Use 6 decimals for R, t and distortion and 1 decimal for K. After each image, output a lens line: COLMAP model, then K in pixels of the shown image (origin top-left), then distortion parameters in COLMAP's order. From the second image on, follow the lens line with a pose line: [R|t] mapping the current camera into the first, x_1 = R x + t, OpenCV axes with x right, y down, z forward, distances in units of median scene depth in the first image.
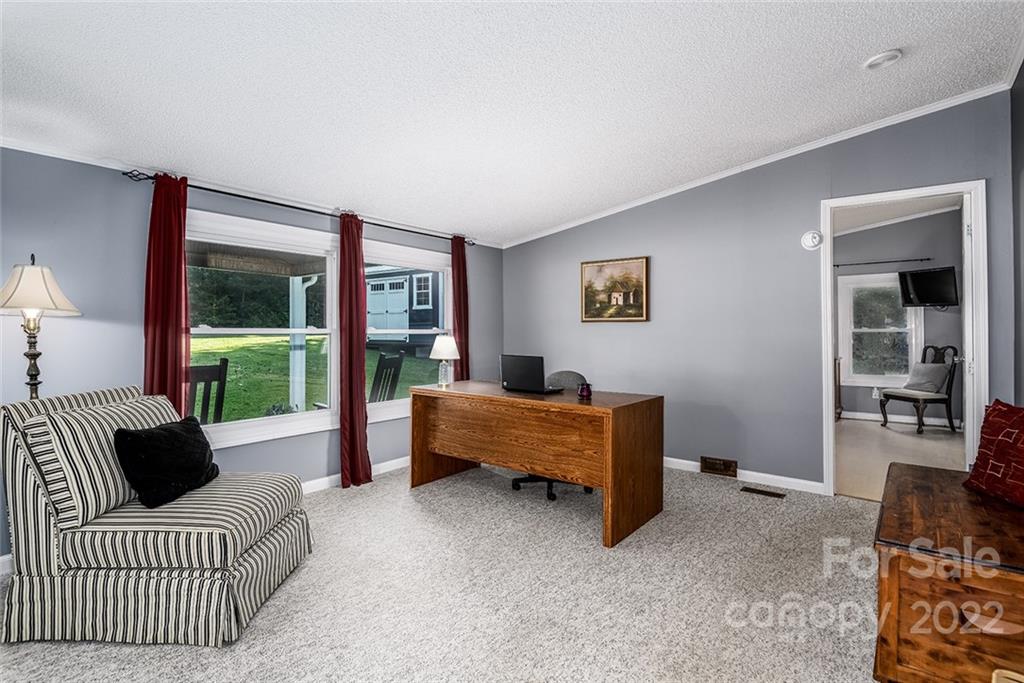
lens RADIAL K [[499.7, 0, 509.5], [0, 499.7, 325.4], [0, 0, 1]] dist [0.043296, -0.000042]
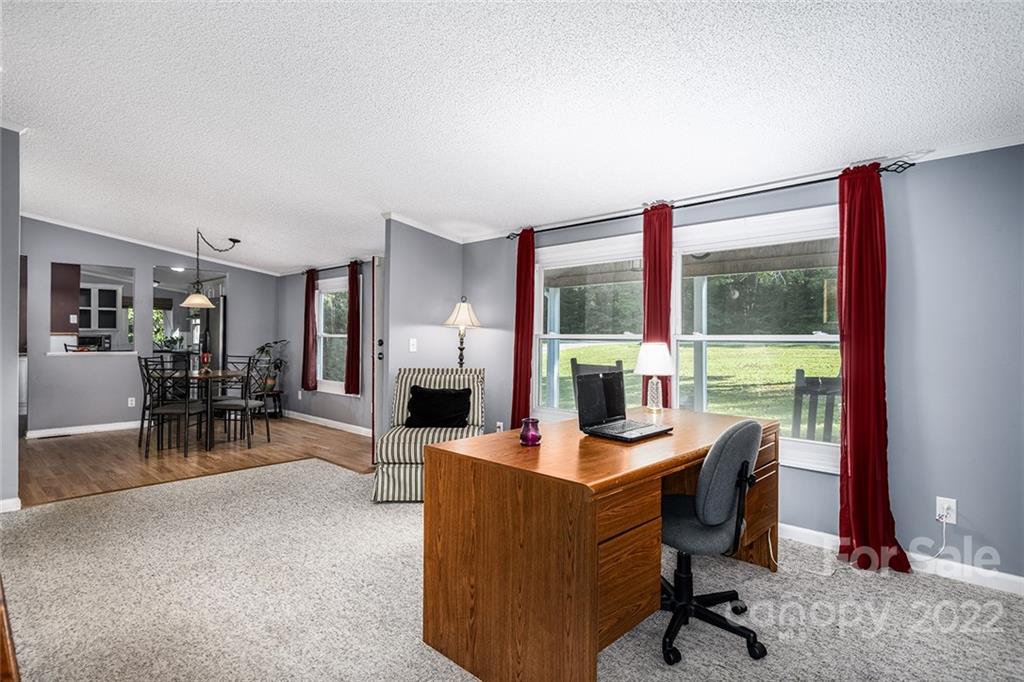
lens RADIAL K [[541.4, 0, 512.0], [0, 541.4, 341.0], [0, 0, 1]] dist [0.015031, 0.000499]
pose [[-0.092624, 0.010194, -0.995649, 0.894650], [0.008574, 0.999919, 0.009440, 0.009160], [0.995664, -0.007662, -0.092704, 1.126666]]
